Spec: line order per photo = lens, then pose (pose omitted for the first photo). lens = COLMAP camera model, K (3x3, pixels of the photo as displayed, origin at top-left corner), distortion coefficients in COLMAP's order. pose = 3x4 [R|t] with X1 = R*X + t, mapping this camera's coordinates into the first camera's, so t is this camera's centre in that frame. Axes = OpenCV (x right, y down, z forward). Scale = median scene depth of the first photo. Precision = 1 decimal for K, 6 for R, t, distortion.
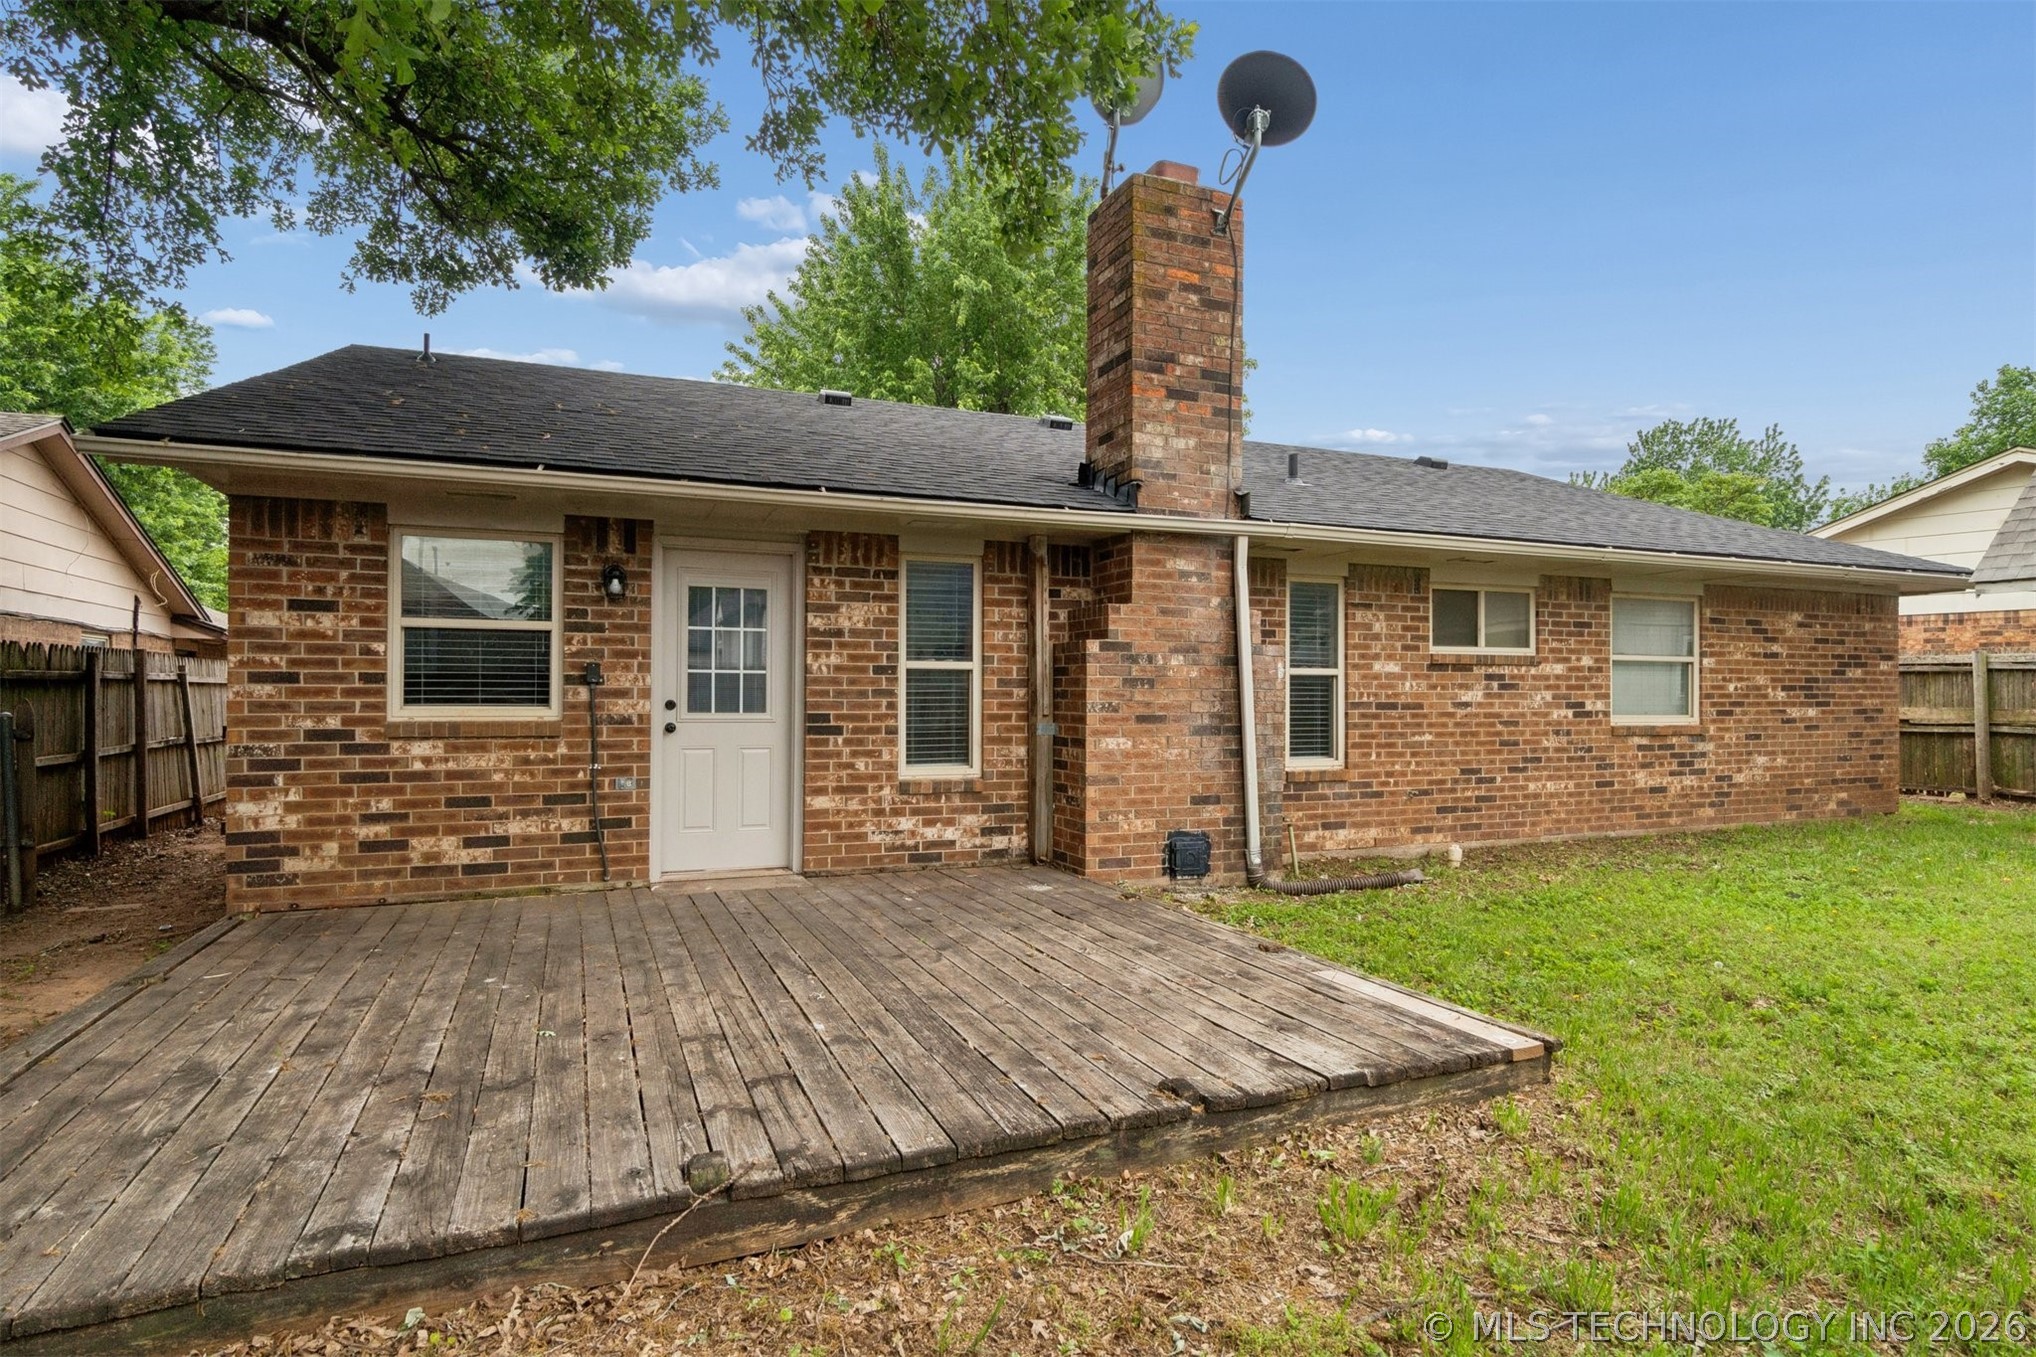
lens RADIAL K [[1068.3, 0, 1009.0], [0, 1068.3, 689.0], [0, 0, 1]] dist [0.000241, 0.000628]
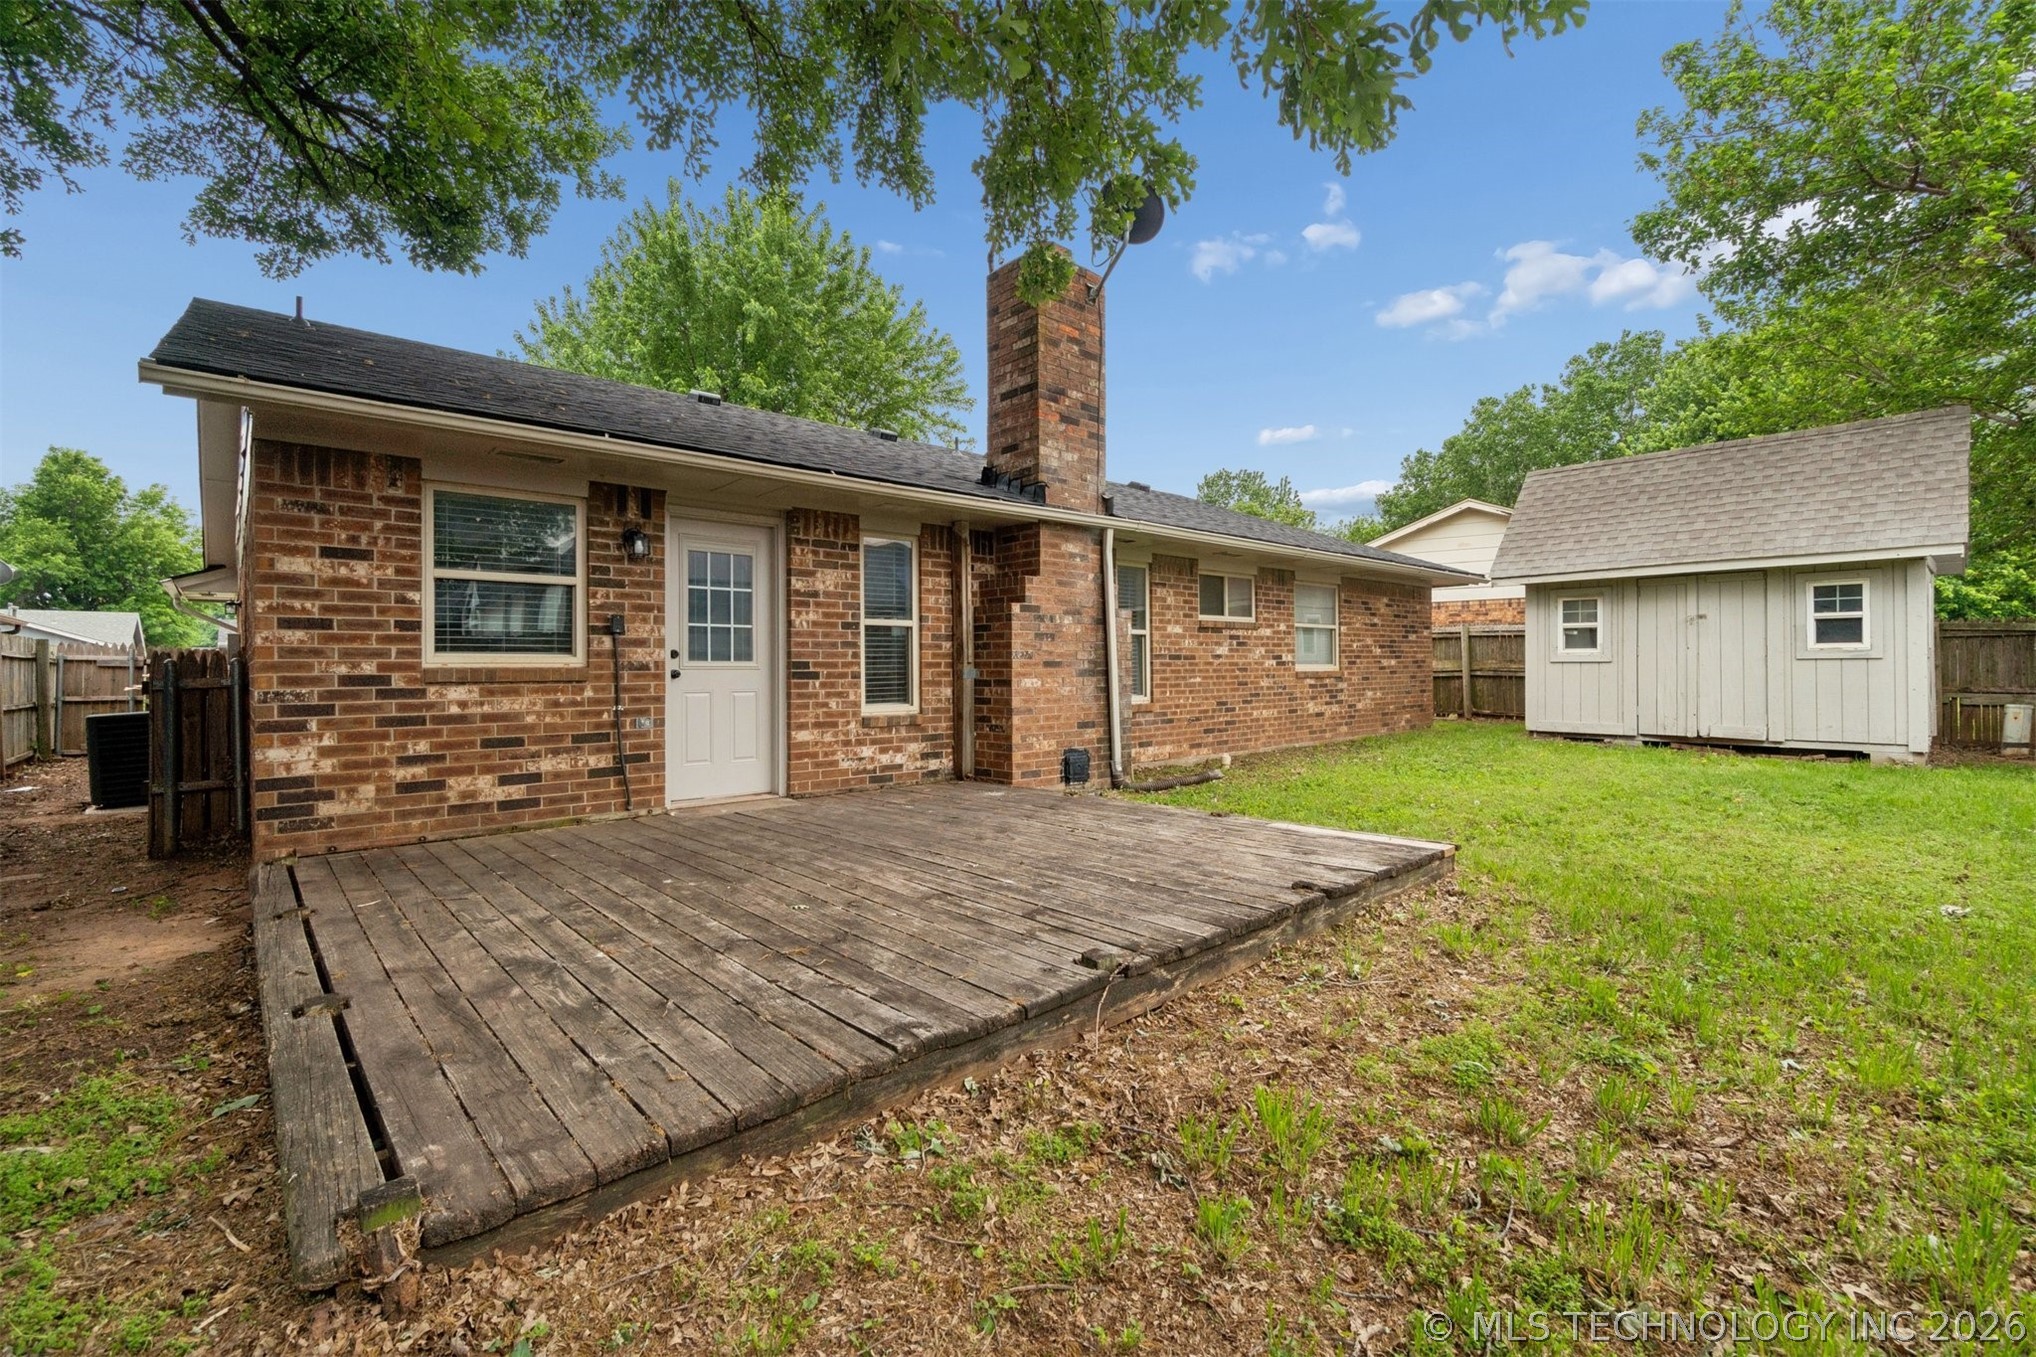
lens RADIAL K [[877.9, 0, 1018.0], [0, 877.9, 663.1], [0, 0, 1]] dist [-0.004339, 0.001157]
pose [[0.940324, -0.008655, 0.340171, -0.309106], [0.009256, 0.999957, -0.000145, 0.029916], [-0.340155, 0.003285, 0.940364, -0.004419]]
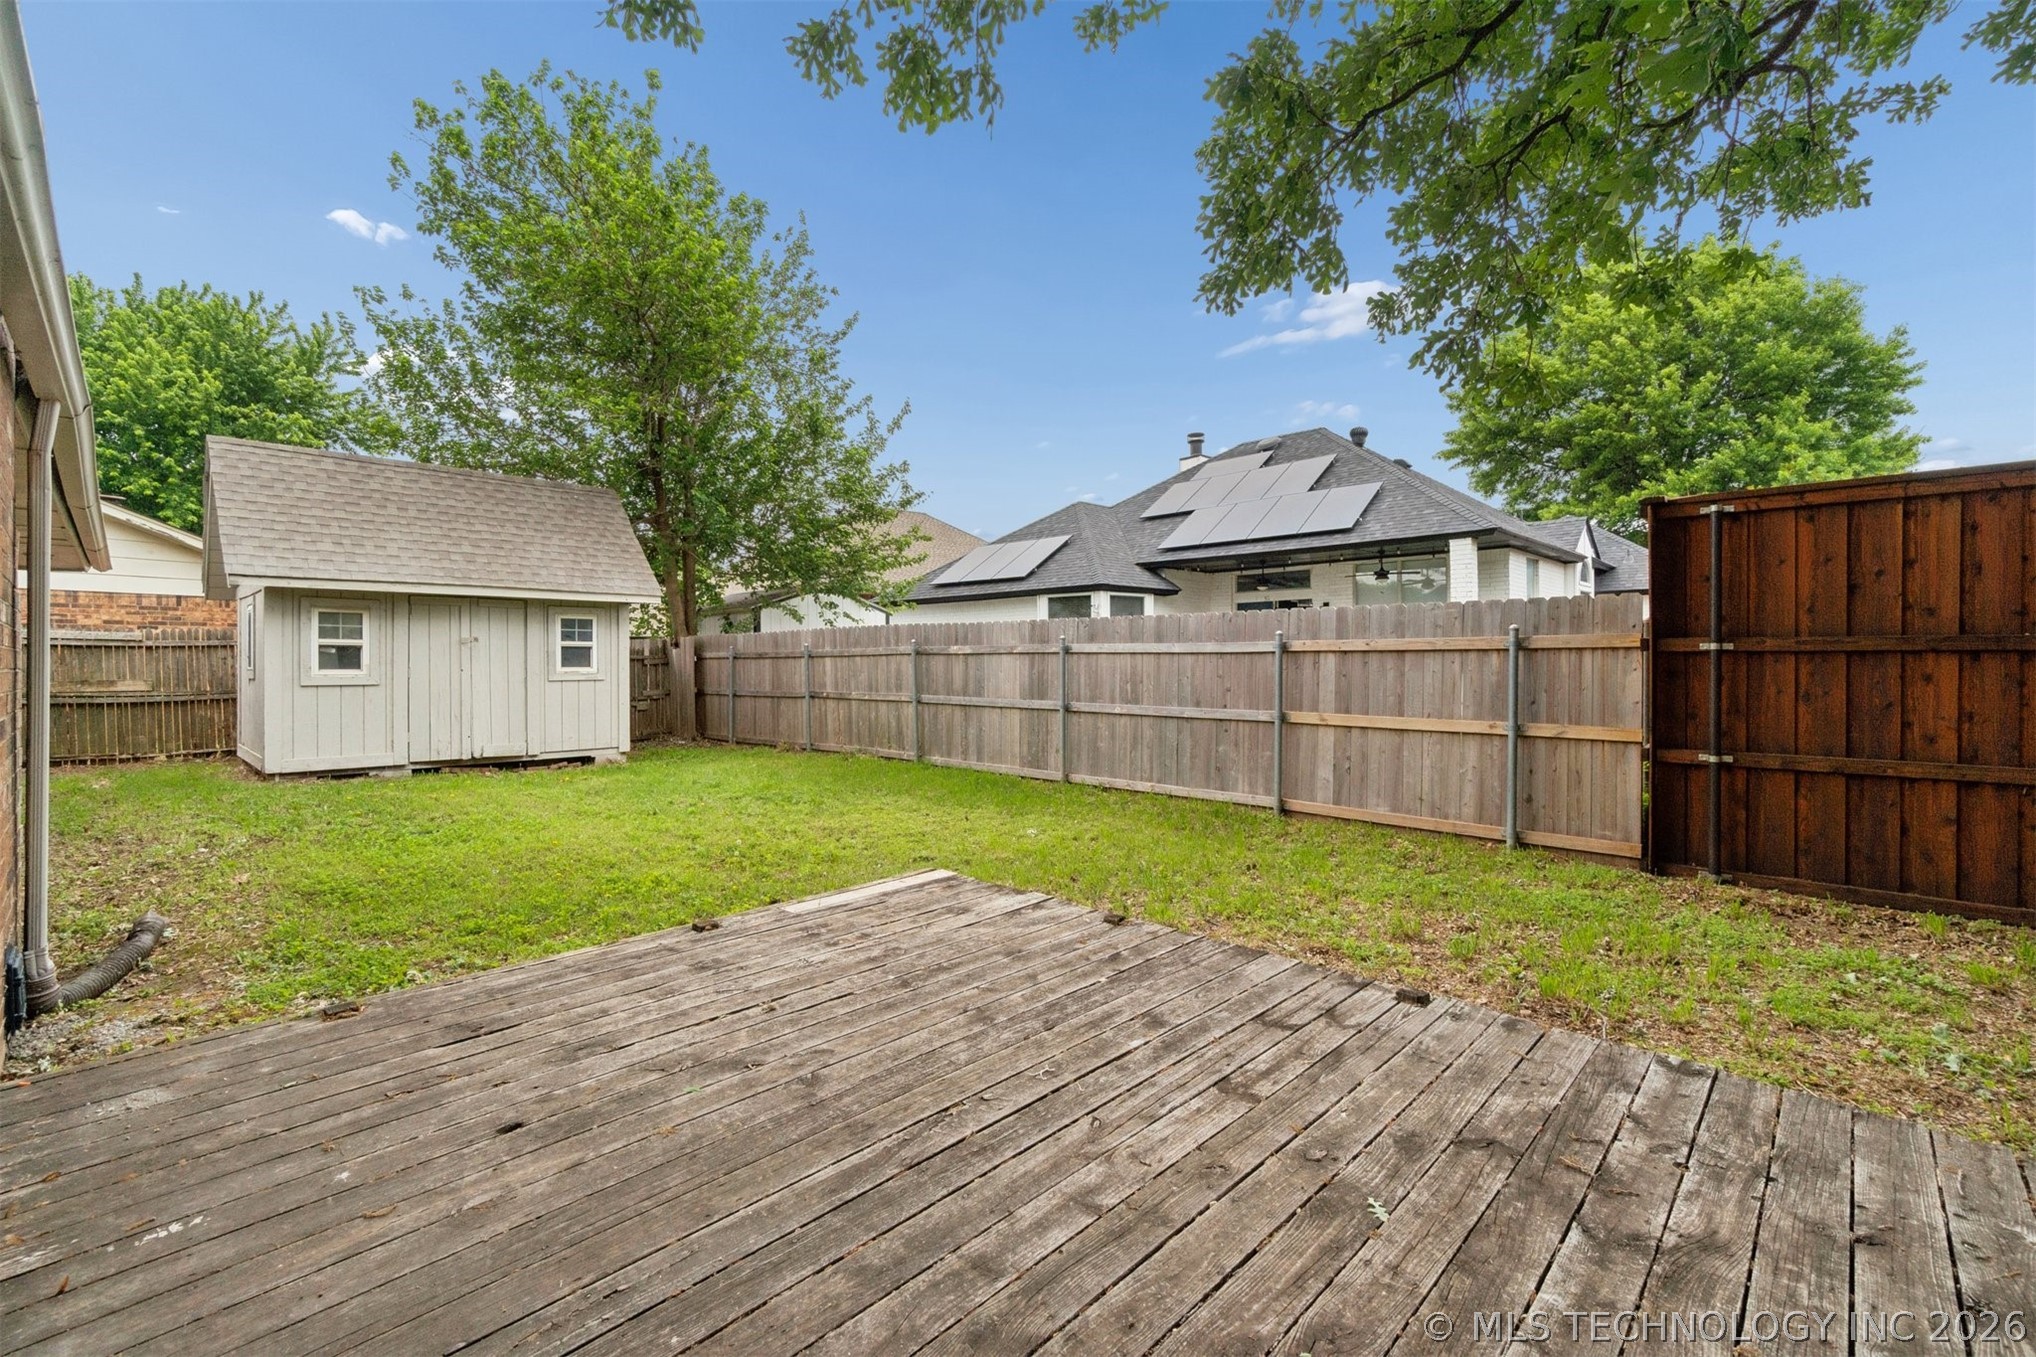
lens RADIAL K [[877.9, 0, 1013.9], [0, 877.9, 666.9], [0, 0, 1]] dist [-0.004339, 0.001157]
pose [[-0.400102, -0.006818, 0.916445, -0.479381], [0.000006, 0.999972, 0.007441, -0.005616], [-0.916470, 0.002983, -0.400091, 0.816705]]
